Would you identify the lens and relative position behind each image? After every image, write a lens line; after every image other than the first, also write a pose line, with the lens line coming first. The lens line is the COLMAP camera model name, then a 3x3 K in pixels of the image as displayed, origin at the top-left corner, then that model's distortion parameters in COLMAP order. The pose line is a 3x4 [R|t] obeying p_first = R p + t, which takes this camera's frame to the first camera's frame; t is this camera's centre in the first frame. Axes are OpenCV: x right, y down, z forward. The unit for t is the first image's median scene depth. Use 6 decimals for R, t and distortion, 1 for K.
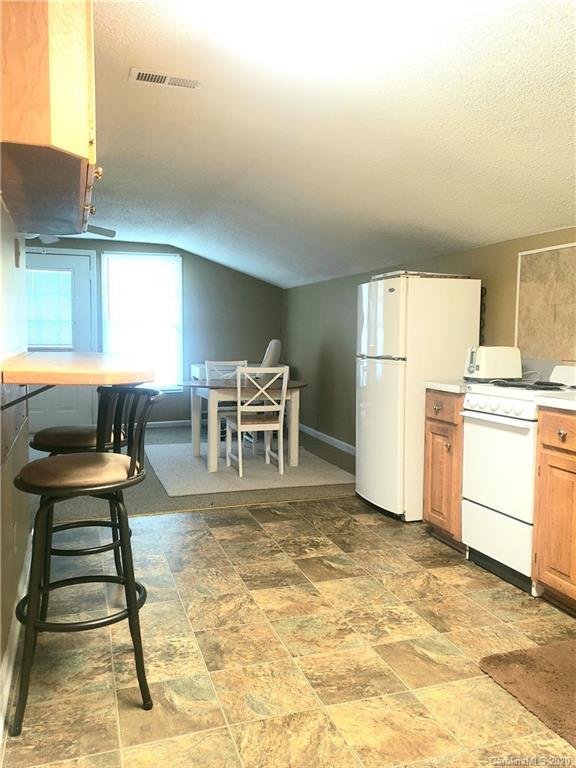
lens RADIAL K [[597.3, 0, 288.0], [0, 597.3, 384.0], [0, 0, 1]] dist [0.099903, -0.155886]
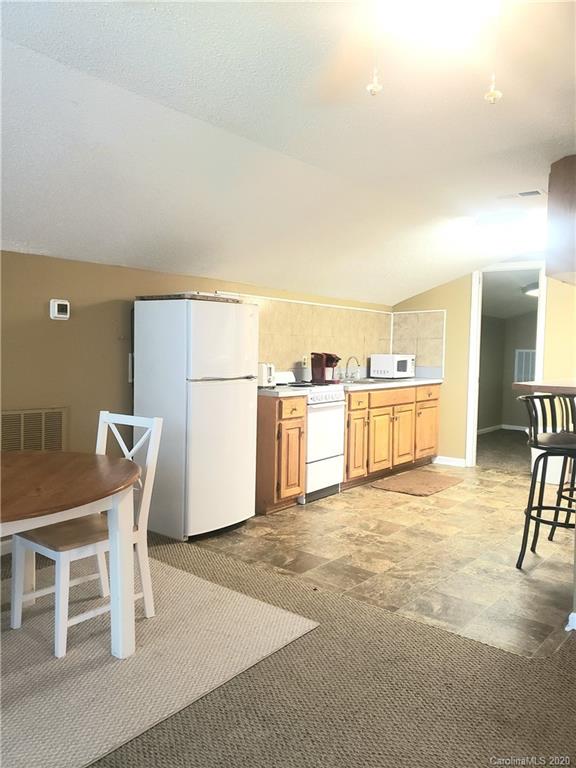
lens RADIAL K [[597.3, 0, 288.0], [0, 597.3, 384.0], [0, 0, 1]] dist [0.099903, -0.155886]
pose [[-0.517849, -0.074954, 0.852182, -1.068682], [0.049752, 0.991829, 0.117469, -0.210725], [-0.854024, 0.103229, -0.509889, 2.026574]]
